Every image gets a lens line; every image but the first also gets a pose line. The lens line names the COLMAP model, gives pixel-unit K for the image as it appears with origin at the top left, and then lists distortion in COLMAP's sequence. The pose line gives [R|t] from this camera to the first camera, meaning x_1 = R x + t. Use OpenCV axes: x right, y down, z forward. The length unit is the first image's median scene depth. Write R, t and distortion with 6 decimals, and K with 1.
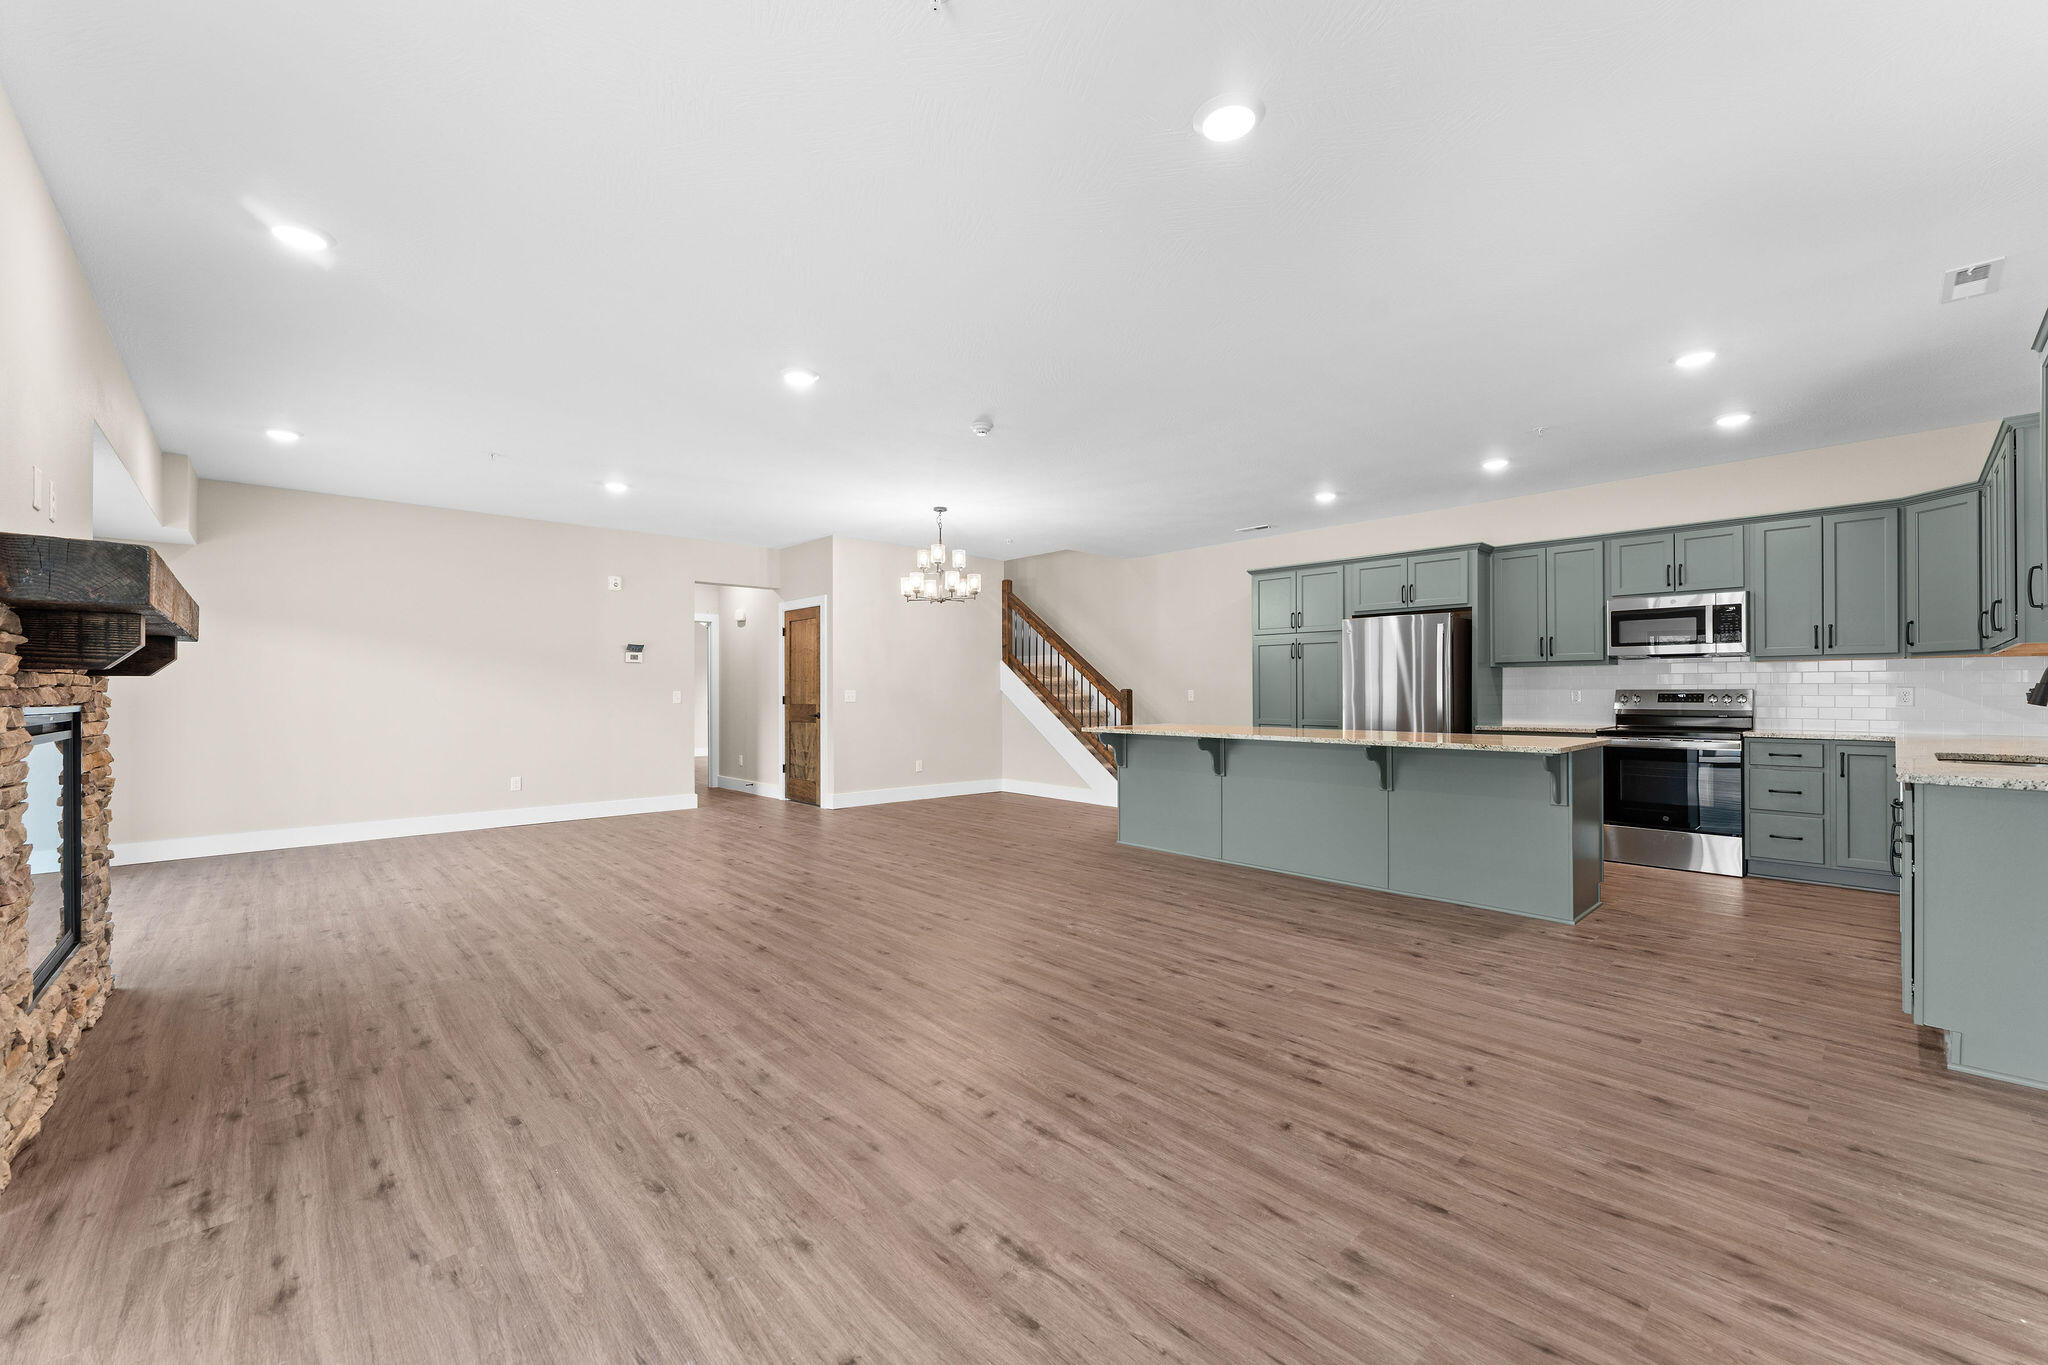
lens RADIAL K [[814.1, 0, 1016.6], [0, 814.1, 688.6], [0, 0, 1]] dist [-0.000928, -0.000040]
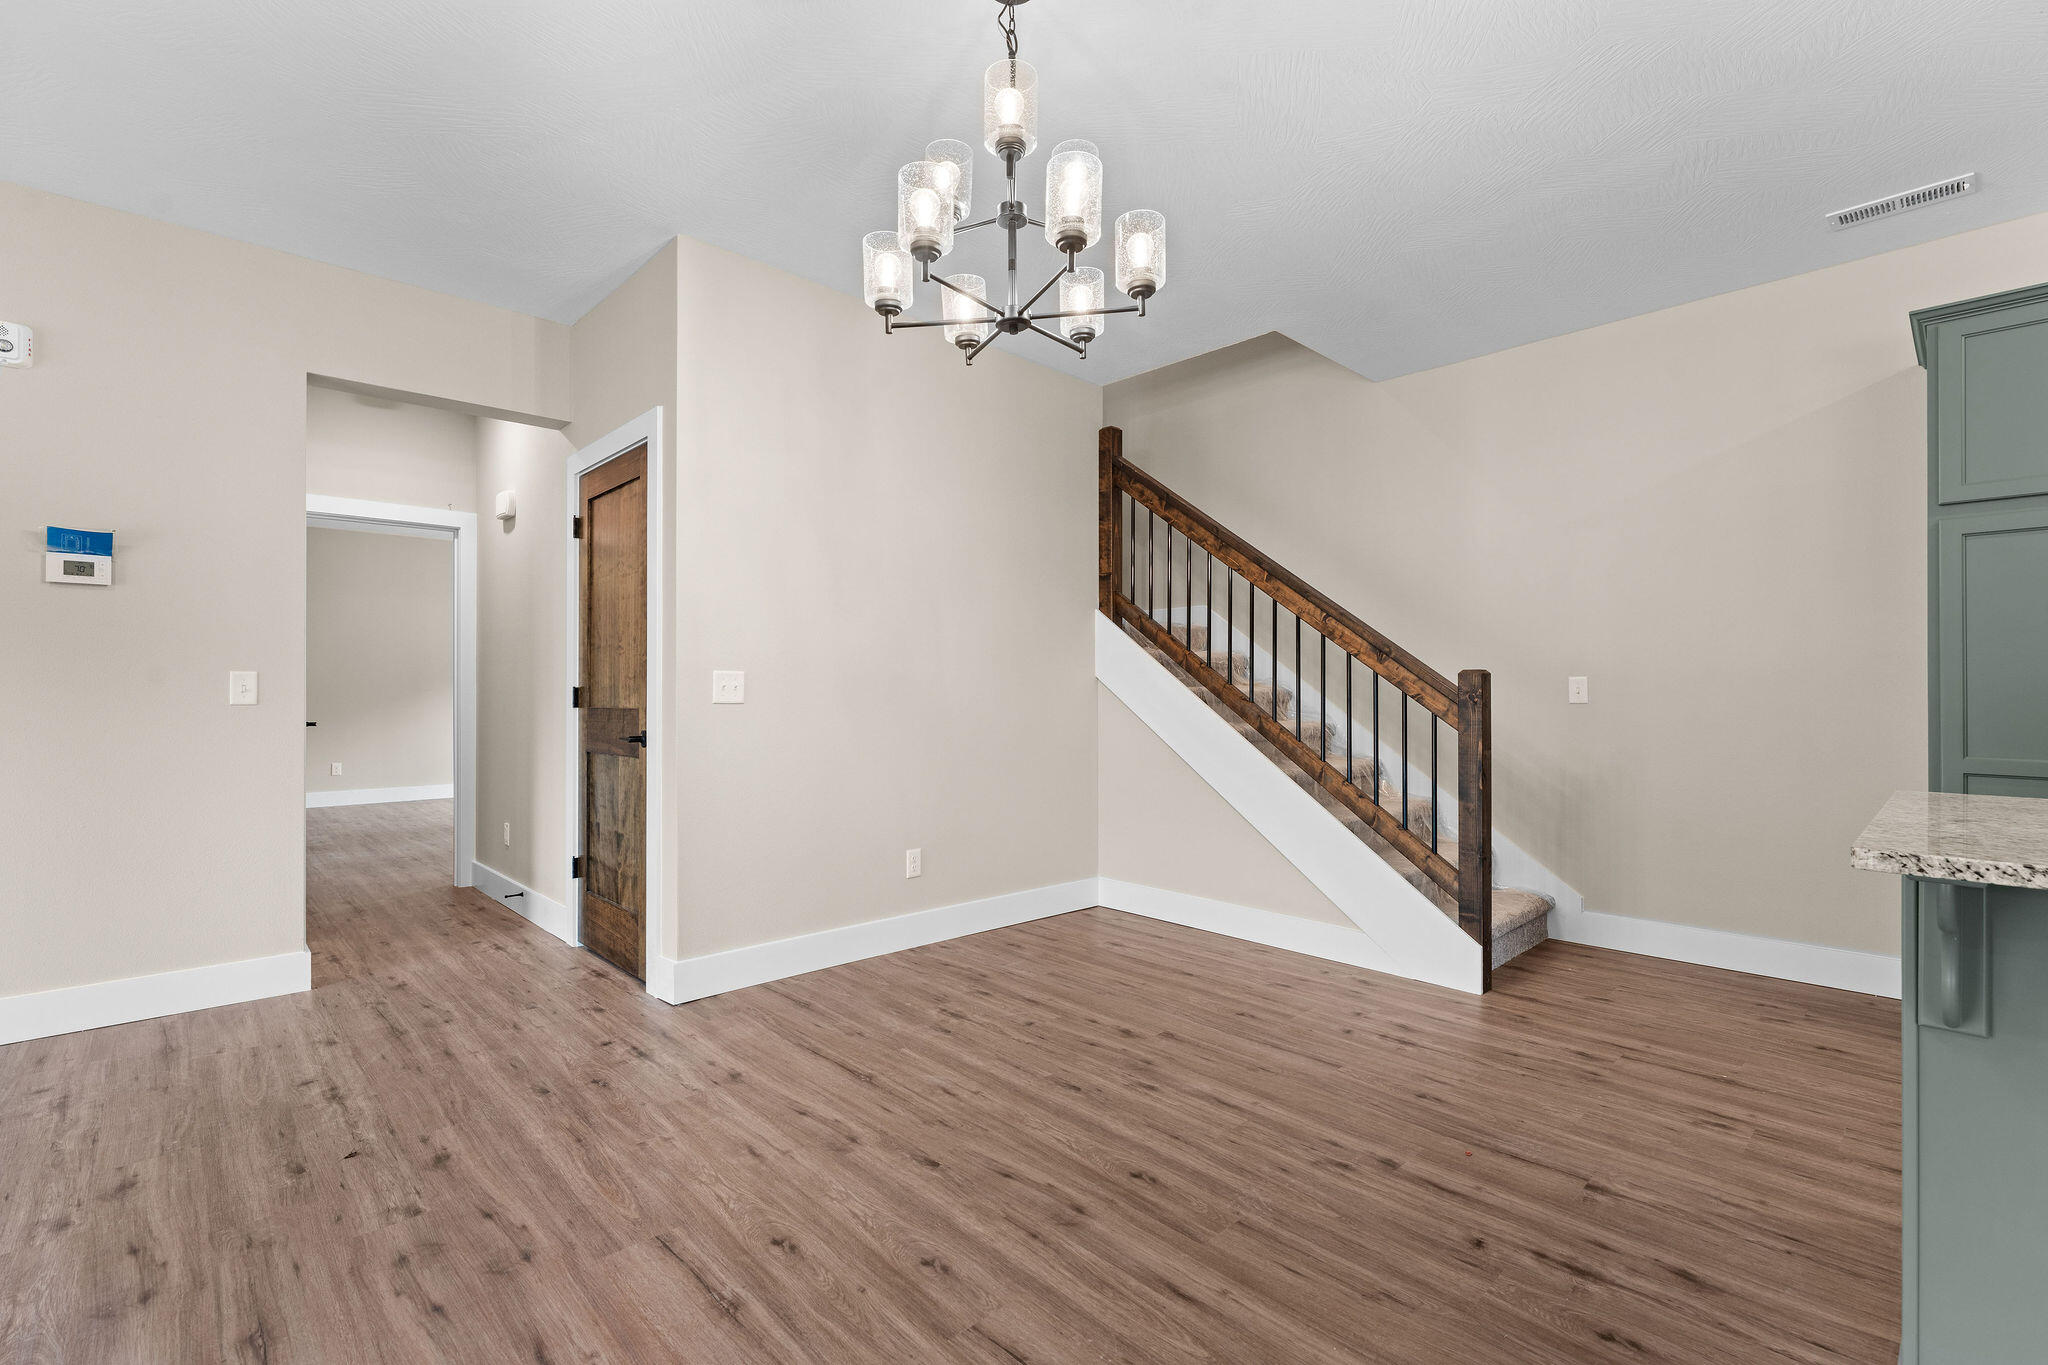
lens RADIAL K [[902.3, 0, 1016.1], [0, 902.3, 689.1], [0, 0, 1]] dist [0.000166, -0.000007]
pose [[0.999958, 0.003827, 0.008269, -0.135157], [-0.003859, 0.999985, 0.003825, 0.014339], [-0.008254, -0.003857, 0.999958, 1.026134]]
